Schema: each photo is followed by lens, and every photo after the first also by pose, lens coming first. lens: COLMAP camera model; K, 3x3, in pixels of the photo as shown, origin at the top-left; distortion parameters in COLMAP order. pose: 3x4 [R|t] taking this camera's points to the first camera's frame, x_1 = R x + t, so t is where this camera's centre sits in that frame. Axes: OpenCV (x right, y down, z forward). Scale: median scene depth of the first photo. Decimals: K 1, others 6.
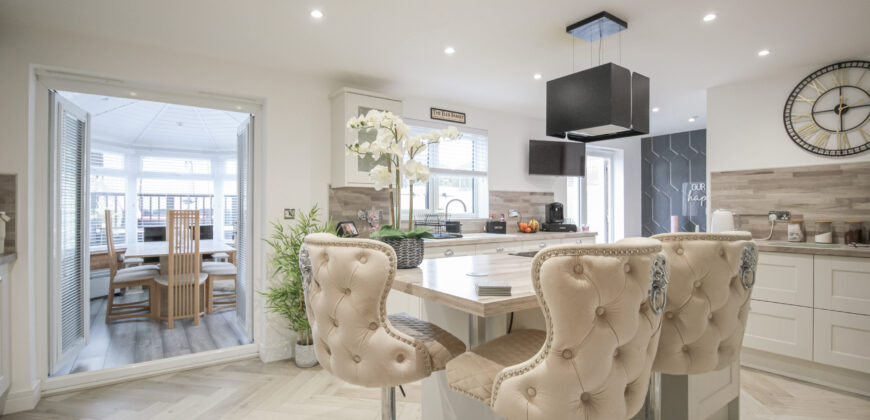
lens RADIAL K [[412.8, 0, 435.4], [0, 412.8, 210.8], [0, 0, 1]] dist [0.003999, 0.000873]
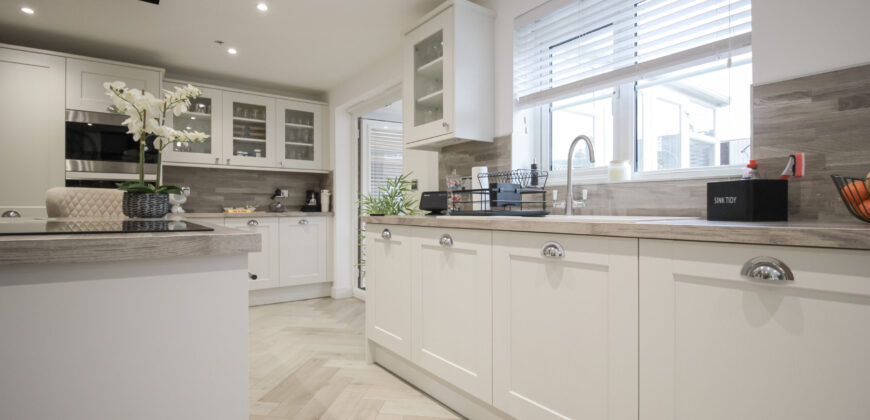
lens RADIAL K [[412.8, 0, 435.6], [0, 412.8, 209.8], [0, 0, 1]] dist [0.003999, 0.000873]
pose [[0.014800, 0.006795, -0.999867, 0.465376], [0.005860, 0.999959, 0.006882, 0.044265], [0.999873, -0.005961, 0.014760, 0.773913]]
